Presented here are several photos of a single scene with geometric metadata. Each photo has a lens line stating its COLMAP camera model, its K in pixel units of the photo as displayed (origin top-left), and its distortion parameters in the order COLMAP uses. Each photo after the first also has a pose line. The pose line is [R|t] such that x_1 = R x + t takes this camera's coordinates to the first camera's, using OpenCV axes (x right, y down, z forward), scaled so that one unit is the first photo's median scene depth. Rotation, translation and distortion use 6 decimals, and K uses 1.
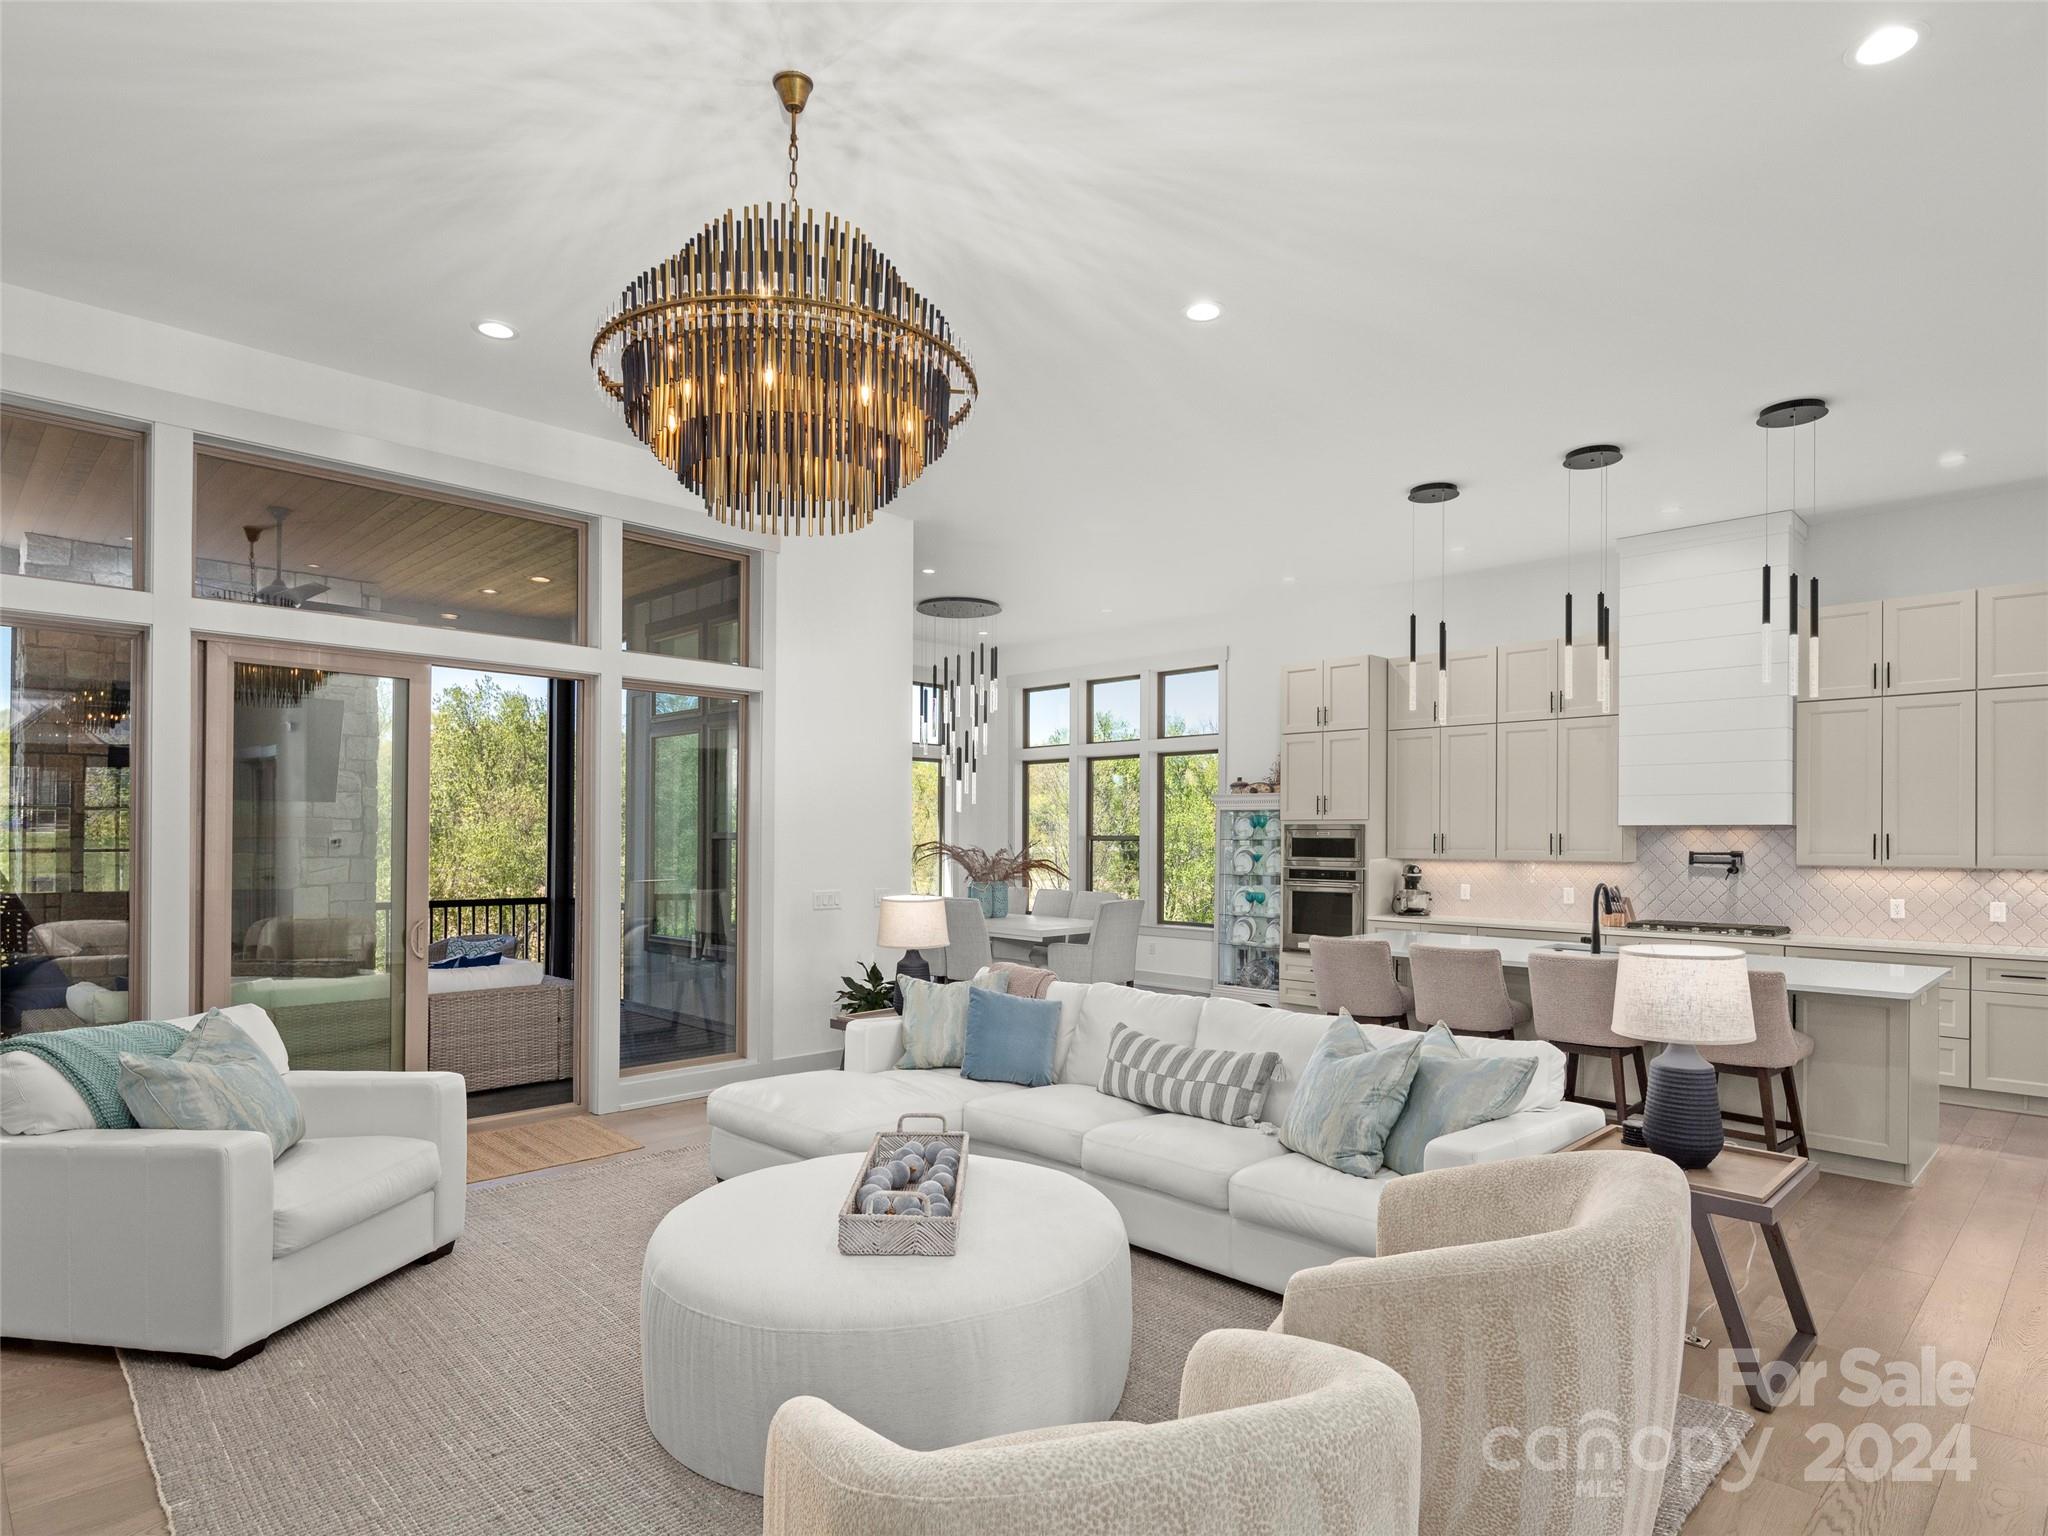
lens RADIAL K [[1145.9, 0, 1028.0], [0, 1145.9, 829.6], [0, 0, 1]] dist [-0.001952, -0.001103]
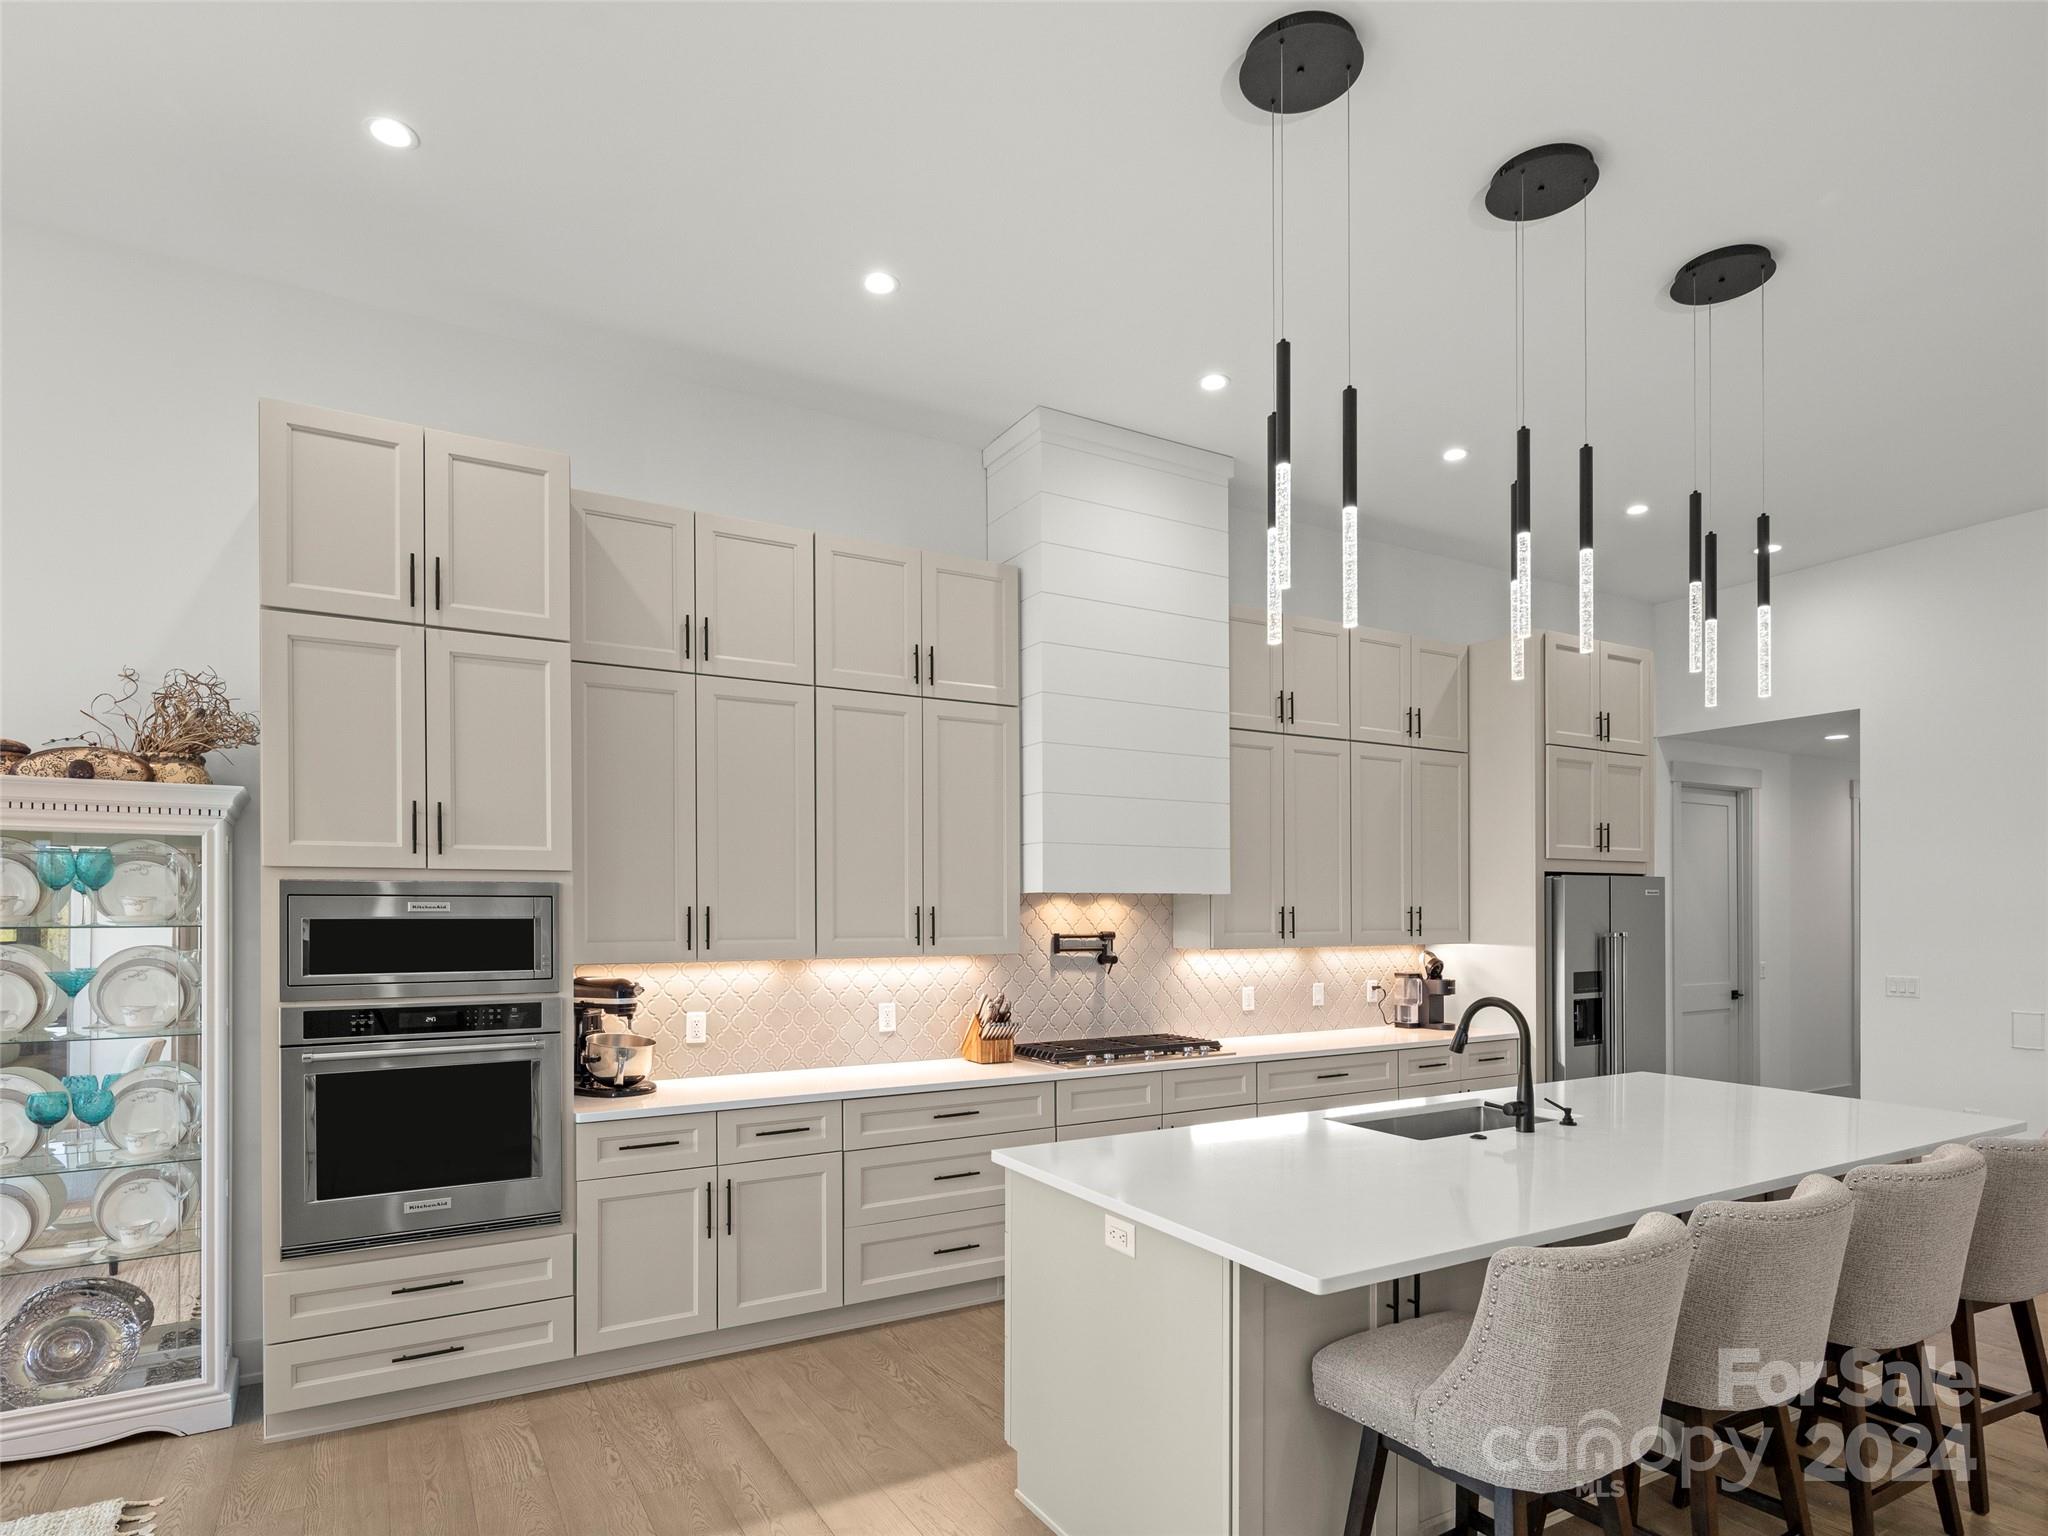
lens RADIAL K [[1066.9, 0, 1016.6], [0, 1066.9, 915.1], [0, 0, 1]] dist [-0.001414, 0.000270]
pose [[0.268322, -0.005489, 0.963314, -0.019237], [-0.000116, 0.999984, 0.005731, 0.004972], [-0.963329, -0.001650, 0.268317, 0.846109]]
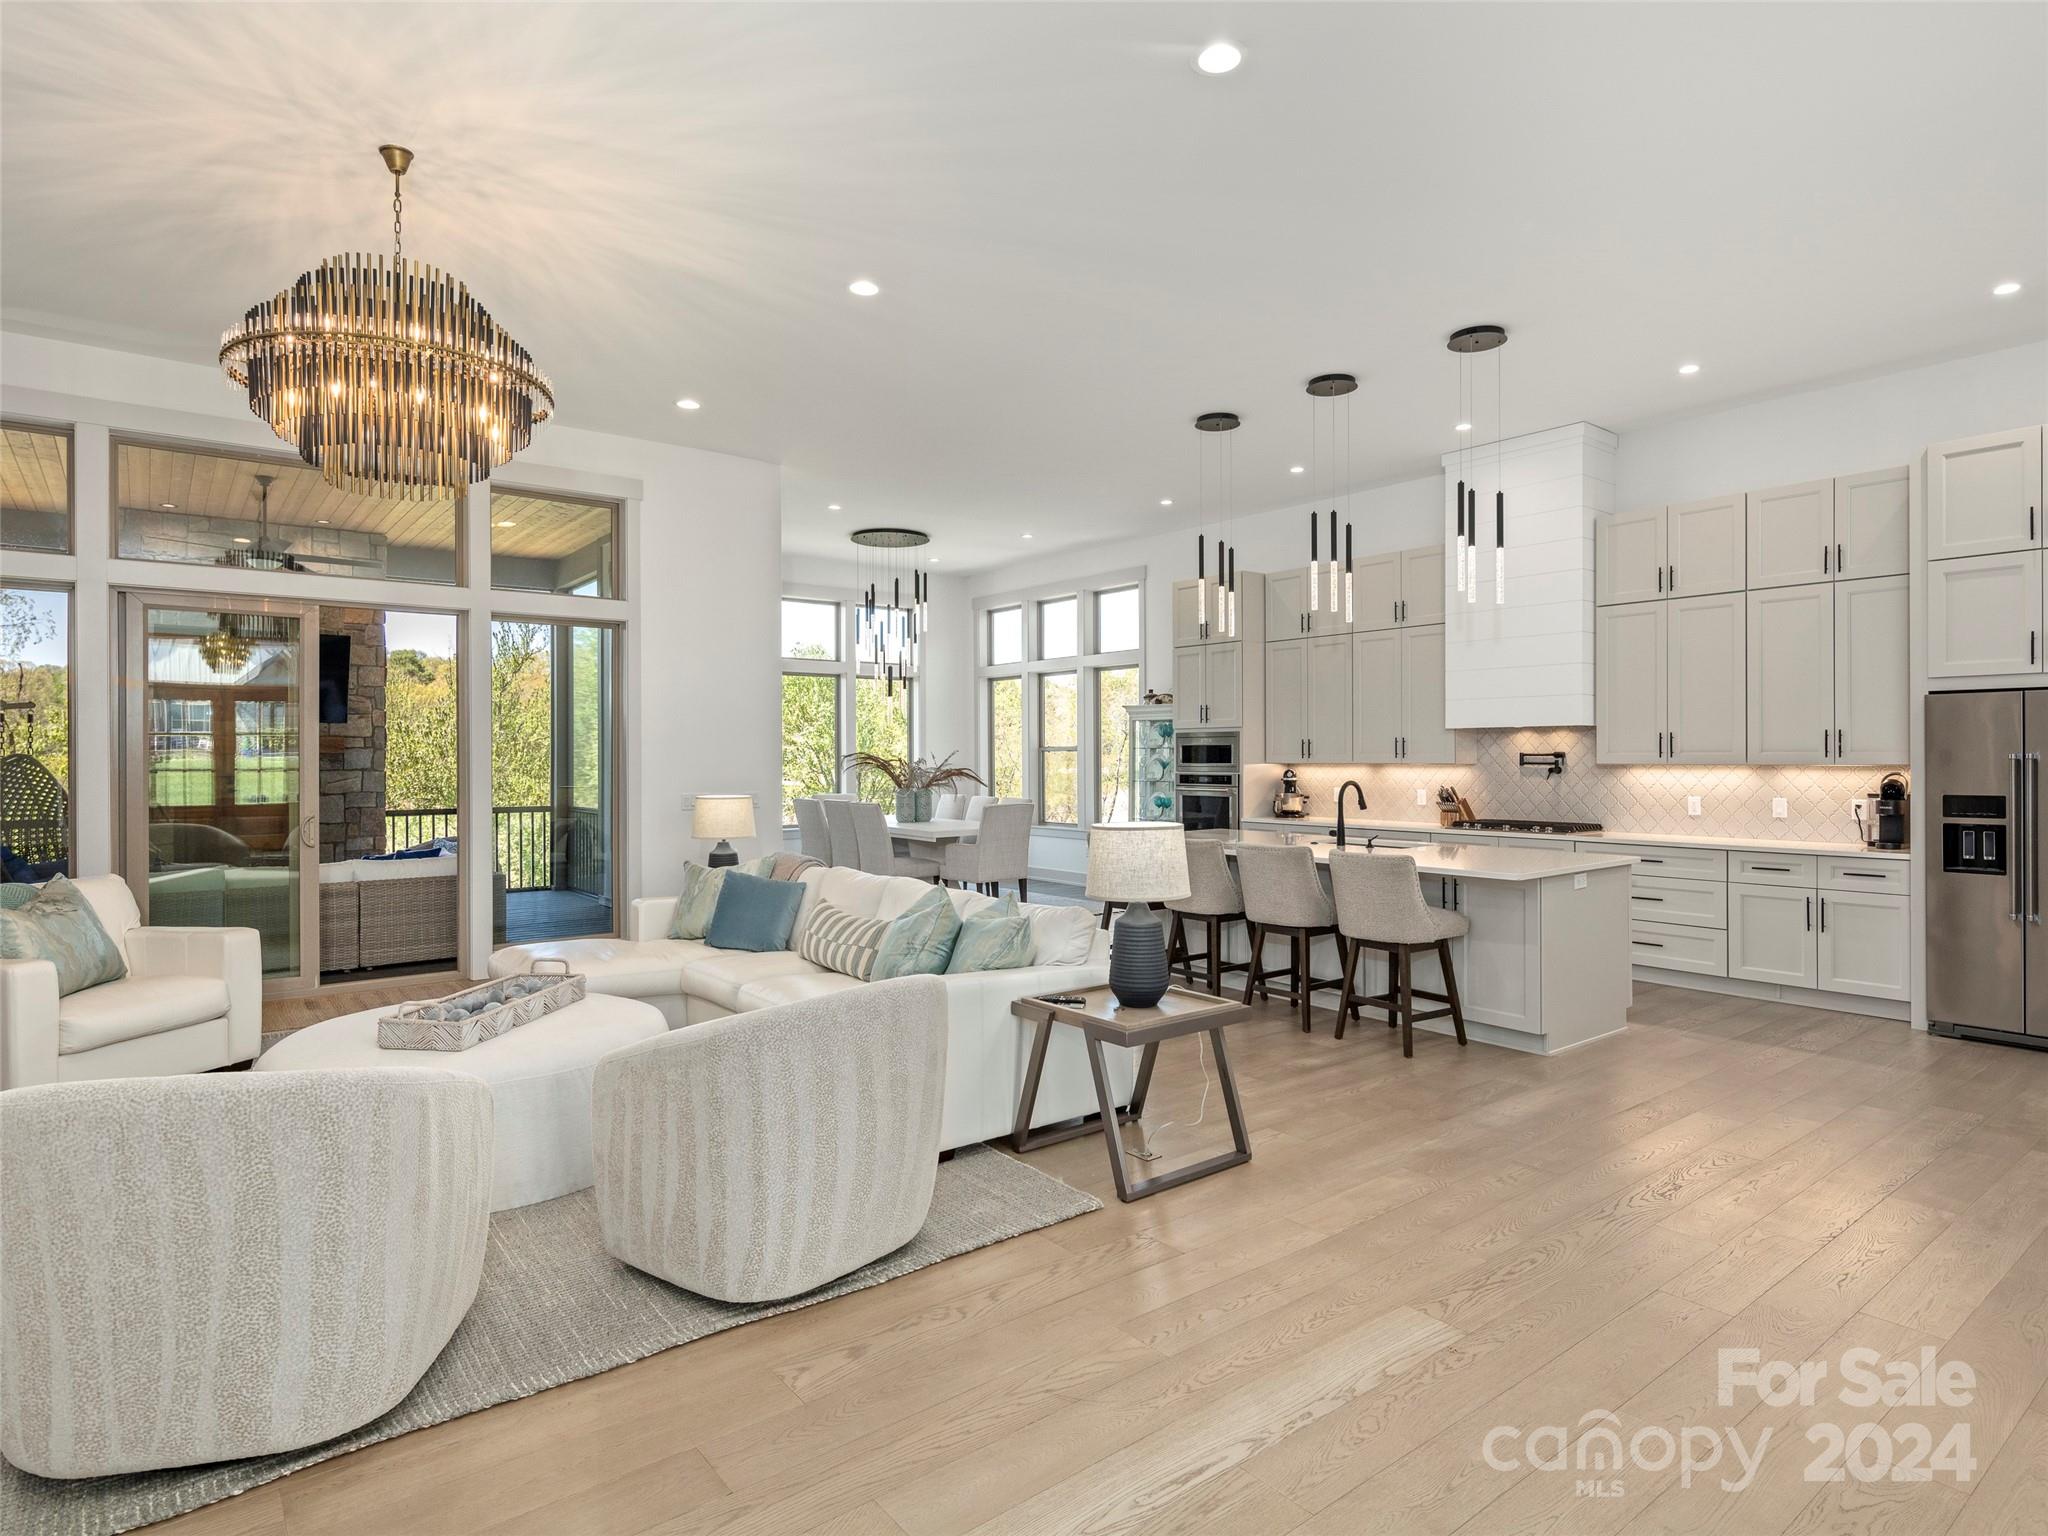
lens RADIAL K [[1136.5, 0, 1031.2], [0, 1136.5, 751.3], [0, 0, 1]] dist [-0.001105, -0.001218]
pose [[0.992517, -0.009629, -0.121727, 0.260438], [0.009869, 0.999950, 0.001369, 0.011756], [0.121708, -0.002560, 0.992563, -0.074456]]
